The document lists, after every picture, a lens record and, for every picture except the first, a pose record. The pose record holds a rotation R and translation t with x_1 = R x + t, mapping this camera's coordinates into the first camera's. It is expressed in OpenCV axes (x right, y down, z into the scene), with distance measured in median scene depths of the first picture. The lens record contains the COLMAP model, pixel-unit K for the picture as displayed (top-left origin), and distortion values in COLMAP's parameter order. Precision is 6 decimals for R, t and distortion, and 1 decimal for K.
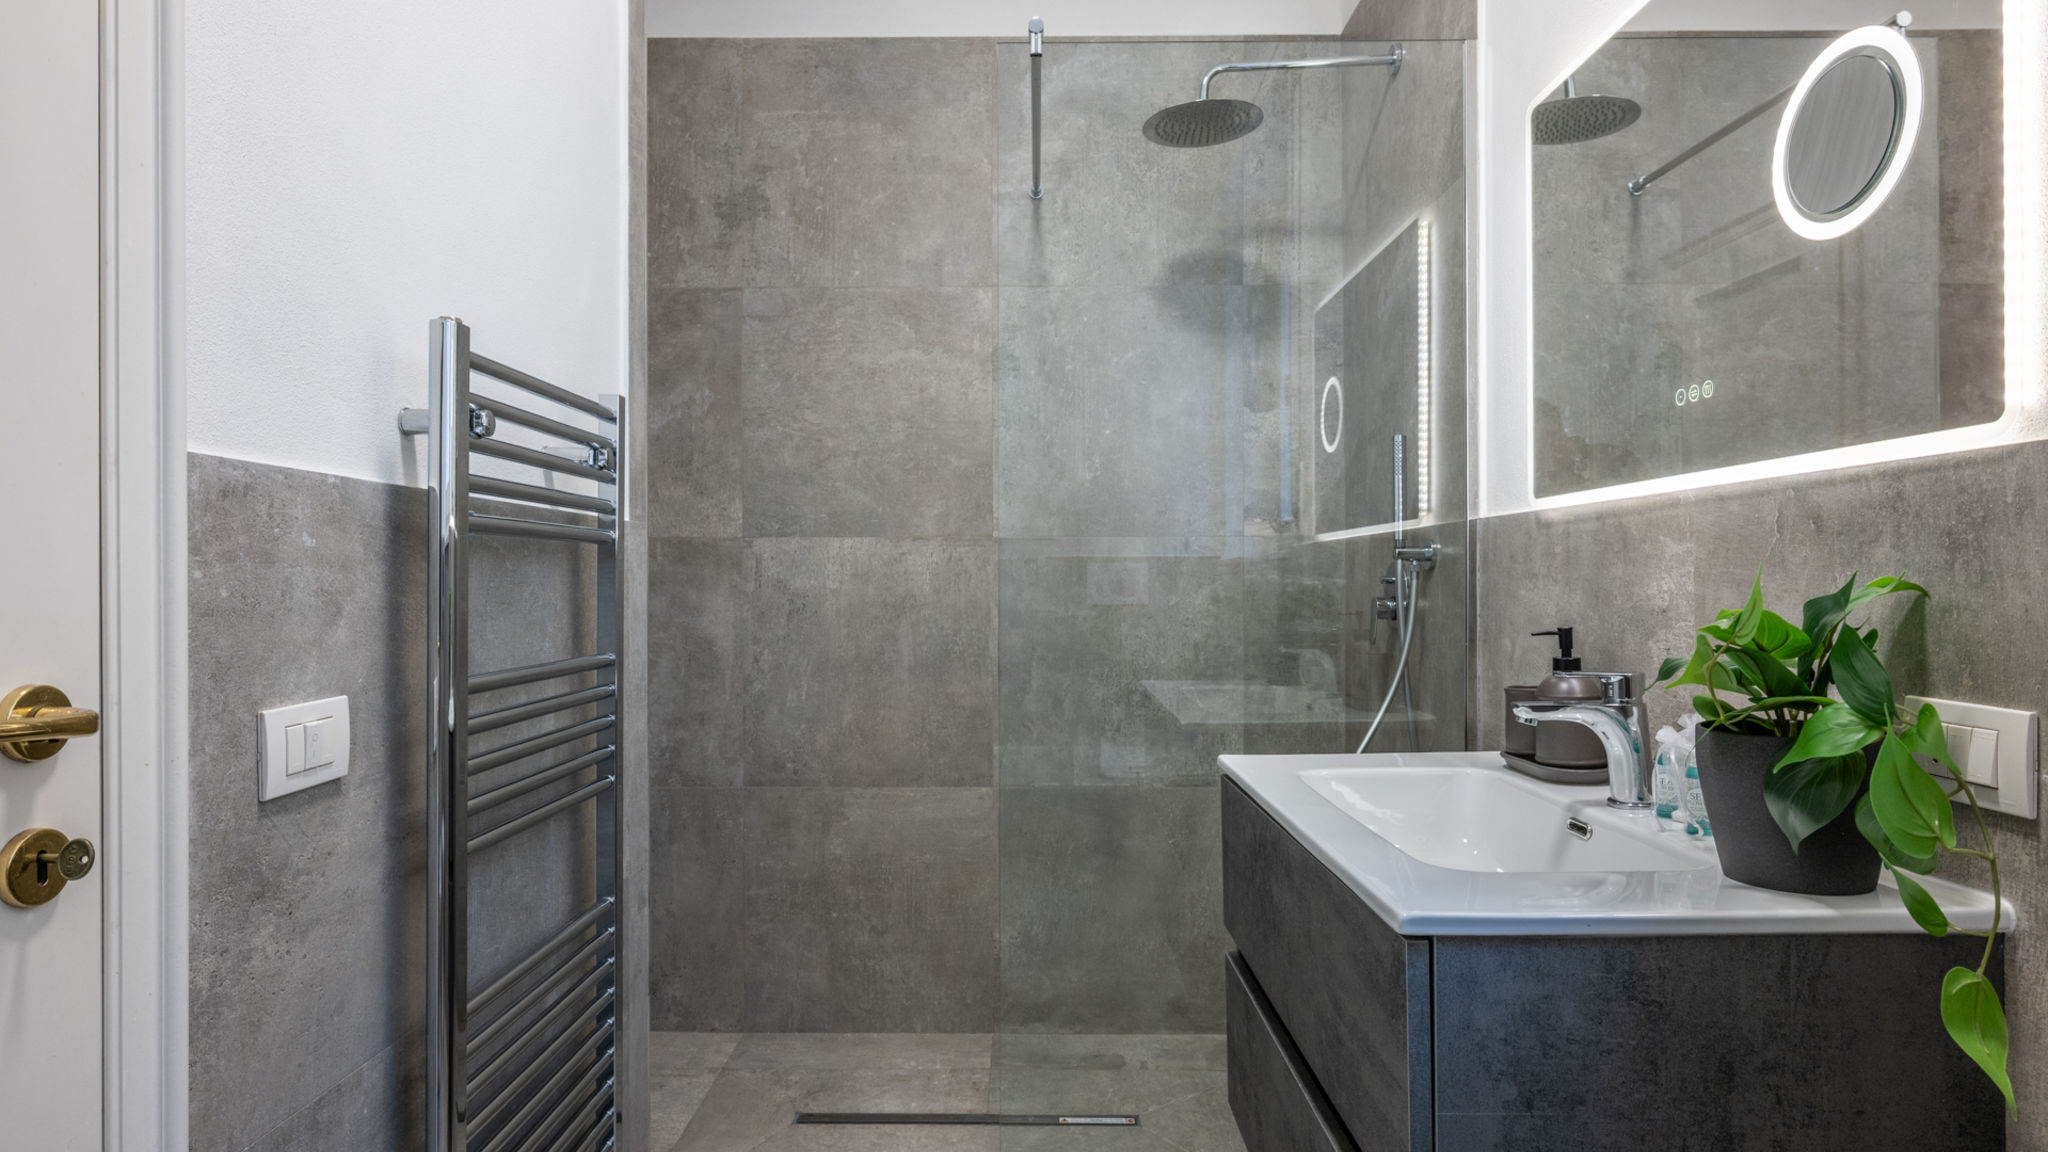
lens RADIAL K [[1101.6, 0, 1026.3], [0, 1101.6, 583.9], [0, 0, 1]] dist [0.001451, 0.005318]
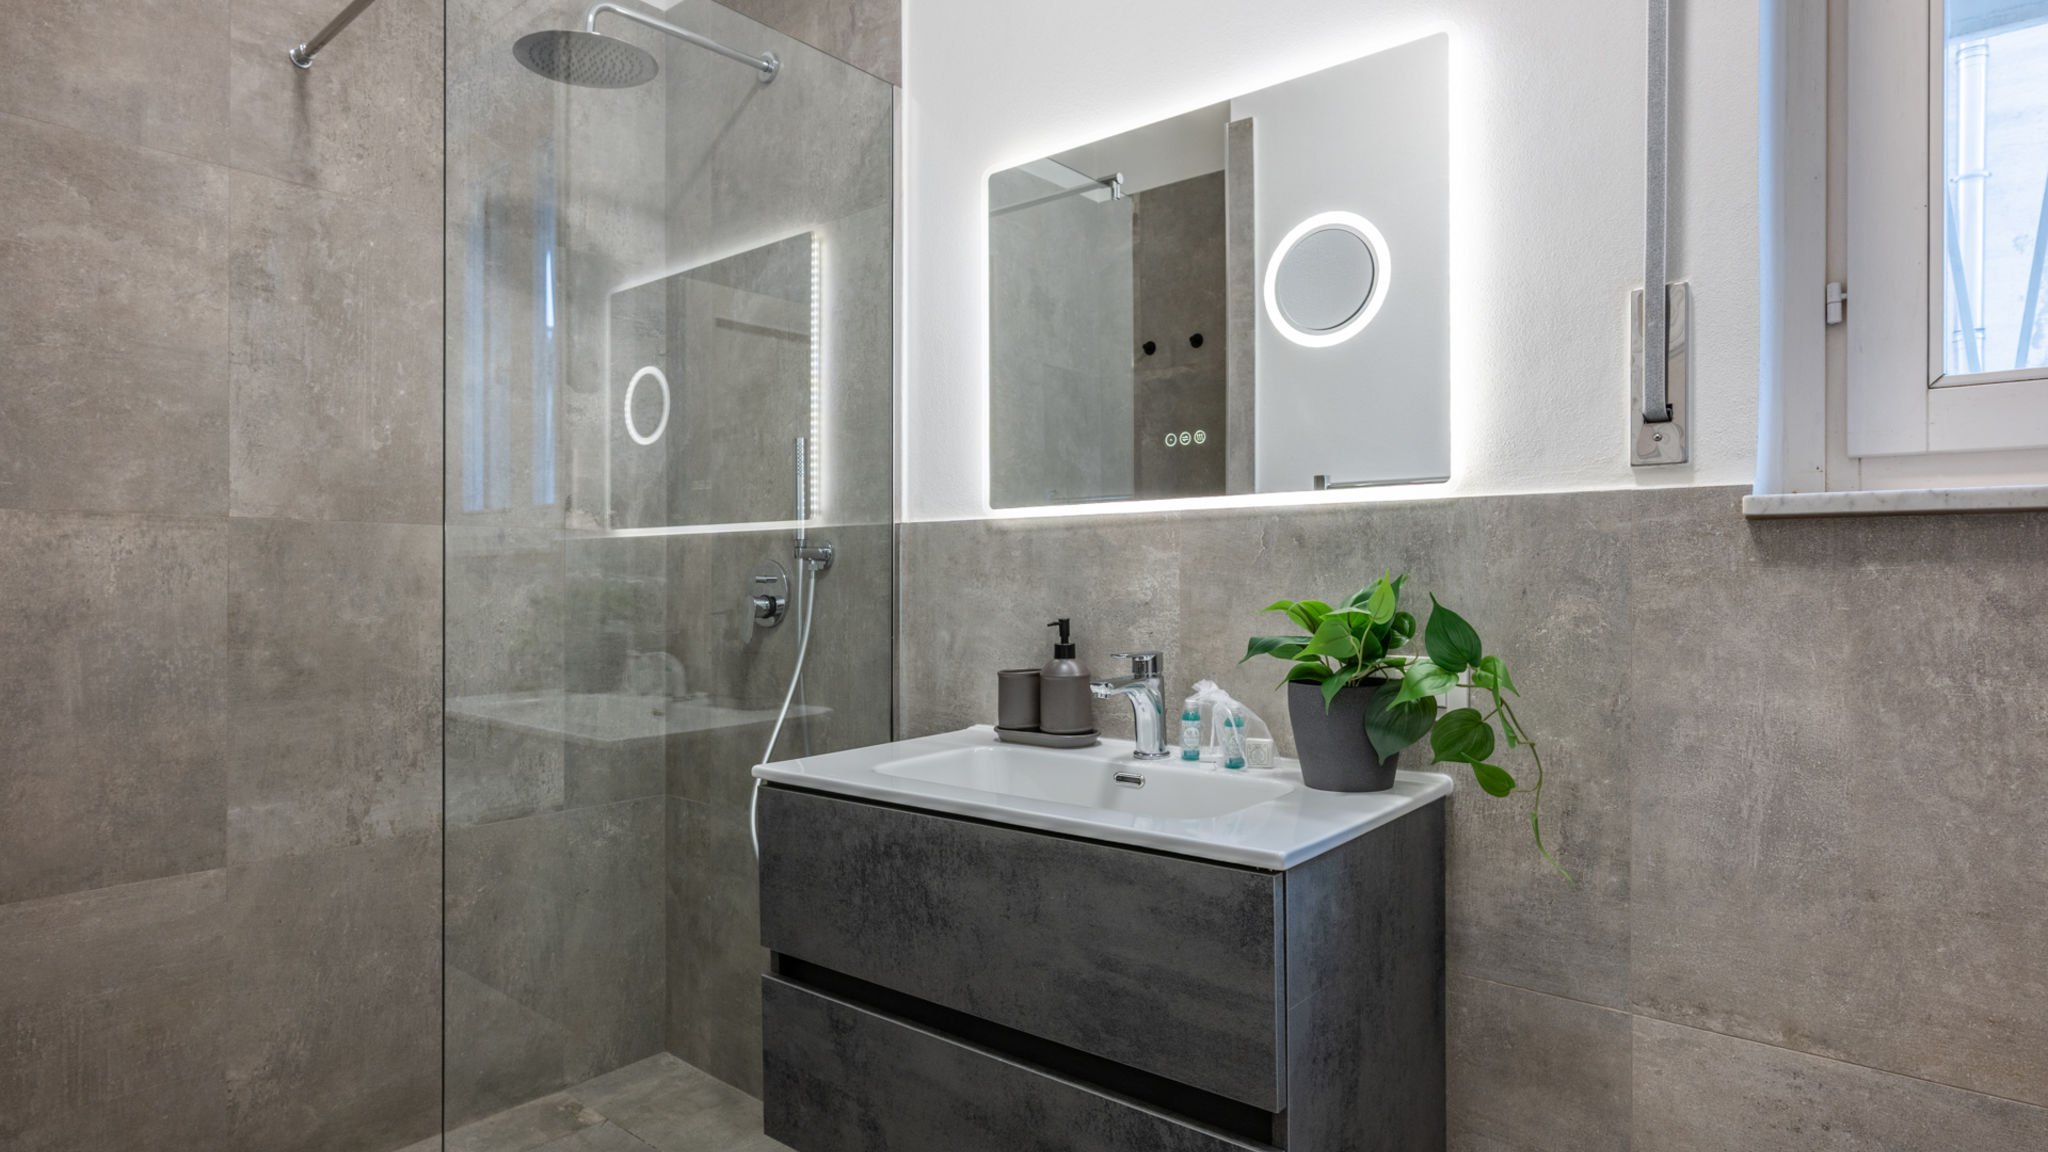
lens RADIAL K [[1101.6, 0, 1025.0], [0, 1101.6, 578.8], [0, 0, 1]] dist [0.001451, 0.005318]
pose [[0.638063, 0.002813, 0.769979, -0.253529], [0.000040, 0.999993, -0.003687, 0.000199], [-0.769984, 0.002384, 0.638058, 0.144307]]
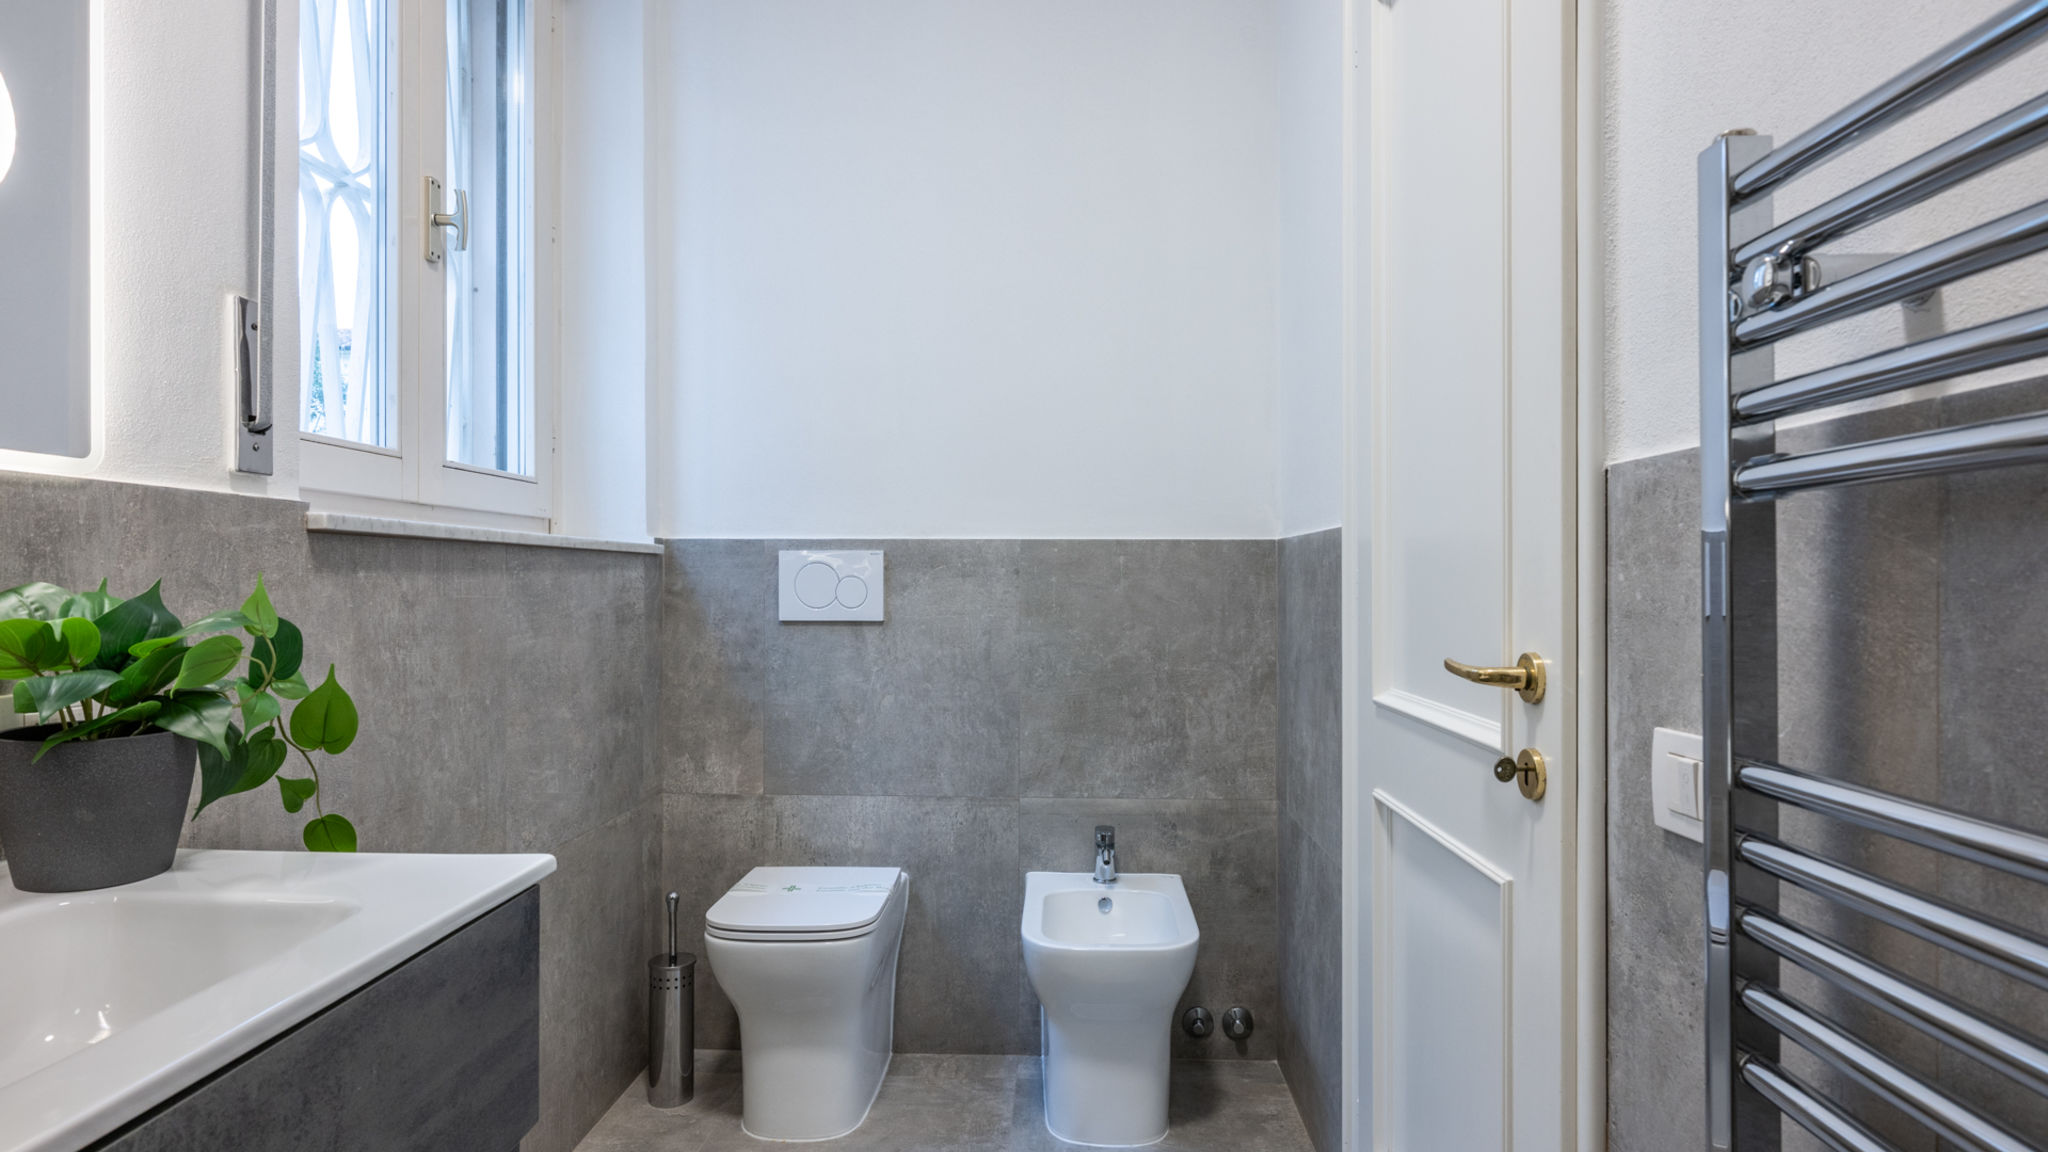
lens RADIAL K [[1101.6, 0, 1019.2], [0, 1101.6, 574.7], [0, 0, 1]] dist [0.001451, 0.005318]
pose [[-0.998980, 0.002238, 0.045089, -0.077071], [0.002147, 0.999996, -0.002072, -0.003508], [-0.045094, -0.001974, -0.998981, 0.723037]]
